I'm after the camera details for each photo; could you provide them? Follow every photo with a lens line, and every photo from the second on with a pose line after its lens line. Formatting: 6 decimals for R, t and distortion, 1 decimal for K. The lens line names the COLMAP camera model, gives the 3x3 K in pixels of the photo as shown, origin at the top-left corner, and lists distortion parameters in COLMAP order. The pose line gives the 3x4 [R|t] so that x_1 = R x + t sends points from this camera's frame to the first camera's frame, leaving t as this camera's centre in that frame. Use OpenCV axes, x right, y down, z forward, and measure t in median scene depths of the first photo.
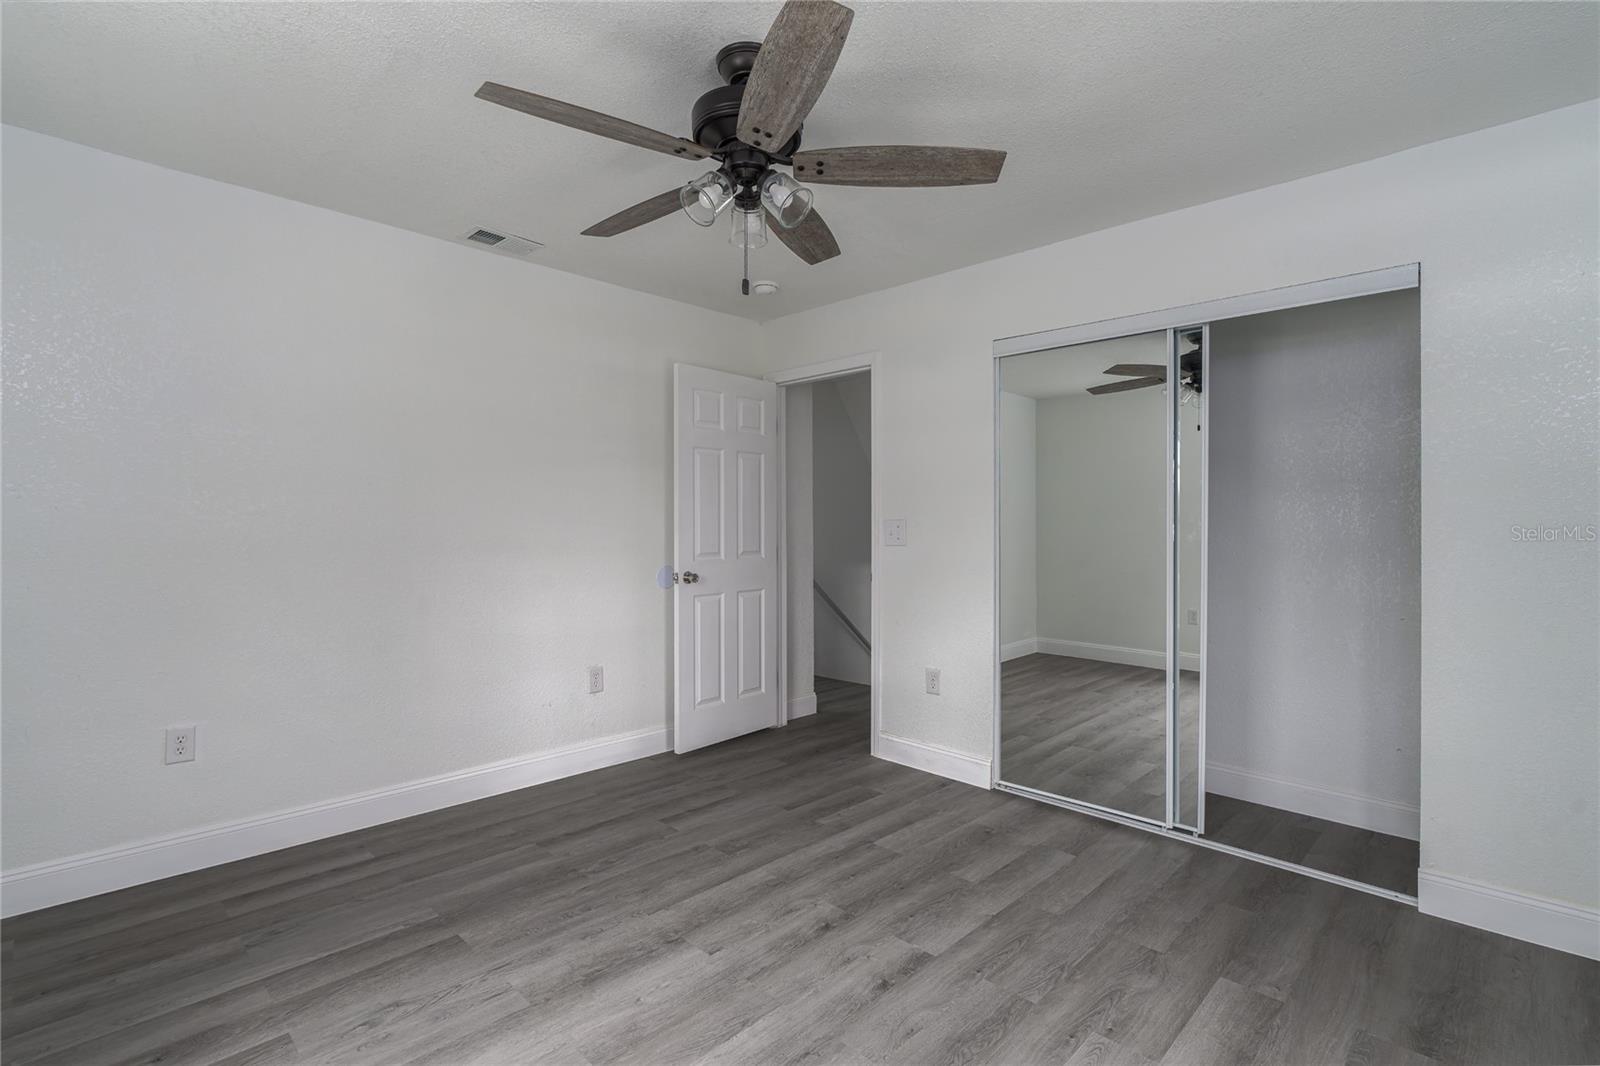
lens RADIAL K [[752.9, 0, 799.7], [0, 752.9, 530.3], [0, 0, 1]] dist [-0.005686, 0.002424]
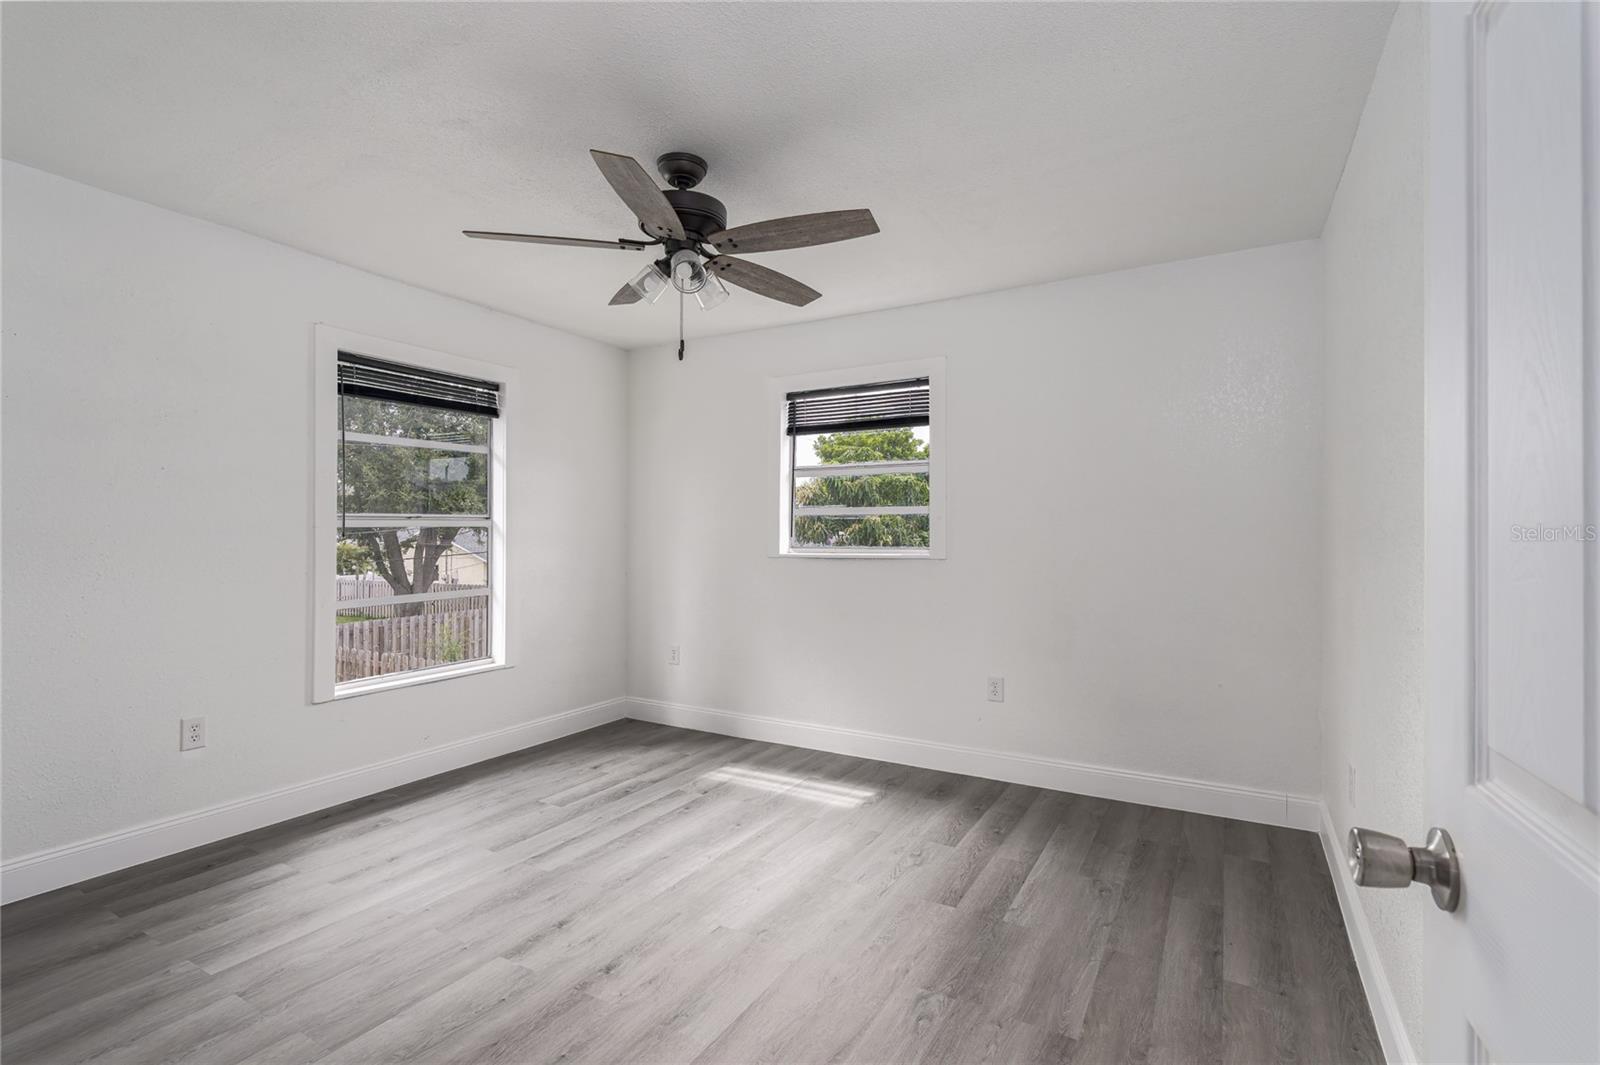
lens RADIAL K [[752.9, 0, 800.1], [0, 752.9, 532.9], [0, 0, 1]] dist [-0.005686, 0.002424]
pose [[-0.969441, -0.007860, -0.245198, 0.038876], [-0.008611, 0.999961, 0.001989, -0.010169], [0.245173, 0.004039, -0.969471, 1.978951]]
